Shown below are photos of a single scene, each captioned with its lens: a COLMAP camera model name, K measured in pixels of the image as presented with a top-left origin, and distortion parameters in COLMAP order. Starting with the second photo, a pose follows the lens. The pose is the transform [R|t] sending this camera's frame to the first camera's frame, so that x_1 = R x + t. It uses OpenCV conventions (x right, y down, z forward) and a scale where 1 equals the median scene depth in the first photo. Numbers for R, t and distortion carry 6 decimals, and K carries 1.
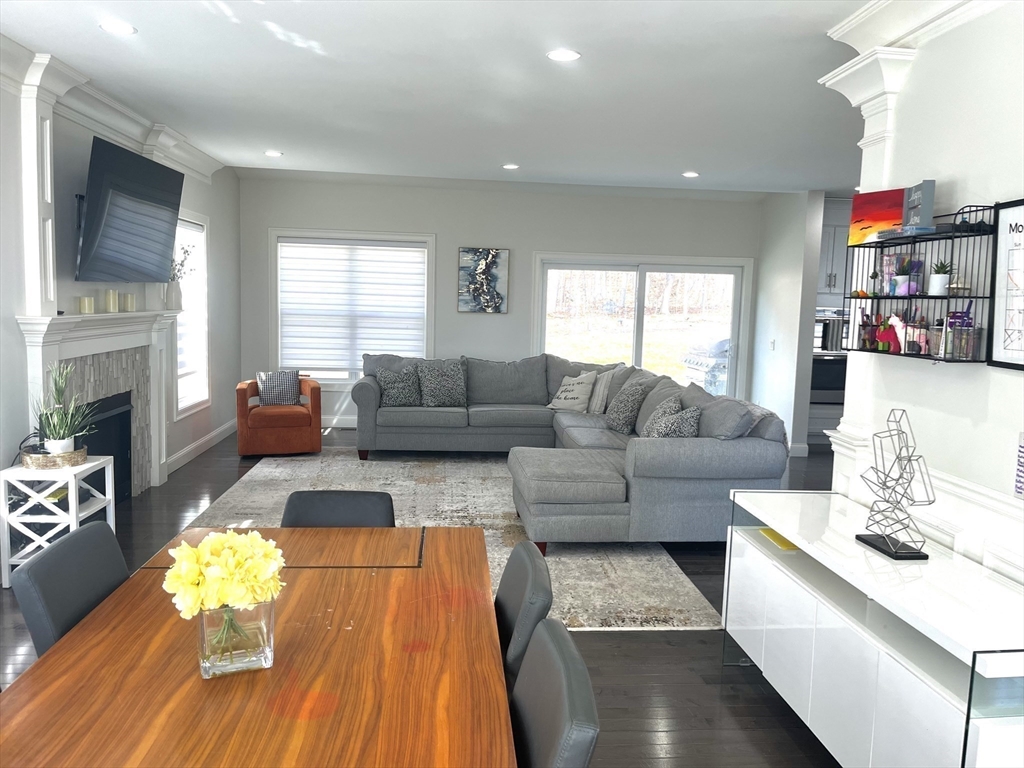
lens RADIAL K [[781.0, 0, 512.8], [0, 781.0, 380.9], [0, 0, 1]] dist [0.046734, -0.074846]
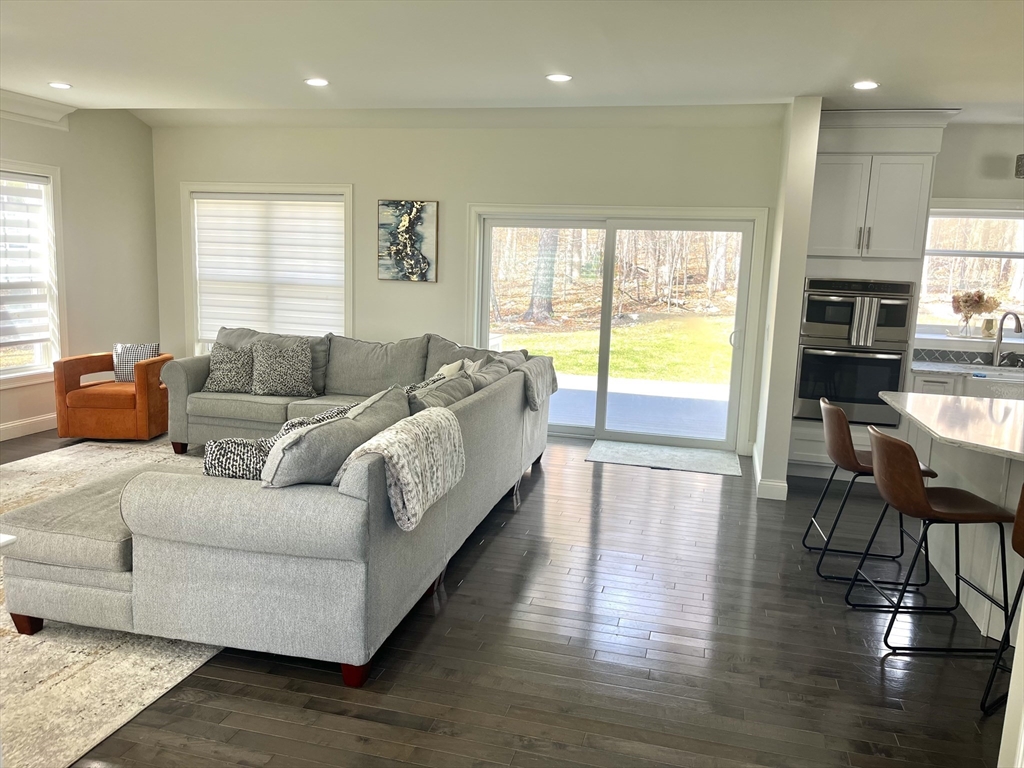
lens RADIAL K [[781.0, 0, 513.3], [0, 781.0, 386.8], [0, 0, 1]] dist [0.046734, -0.074846]
pose [[0.943301, 0.055227, -0.327313, 0.340677], [-0.042292, 0.998022, 0.046512, -0.020120], [0.329234, -0.030032, 0.943771, 0.268327]]
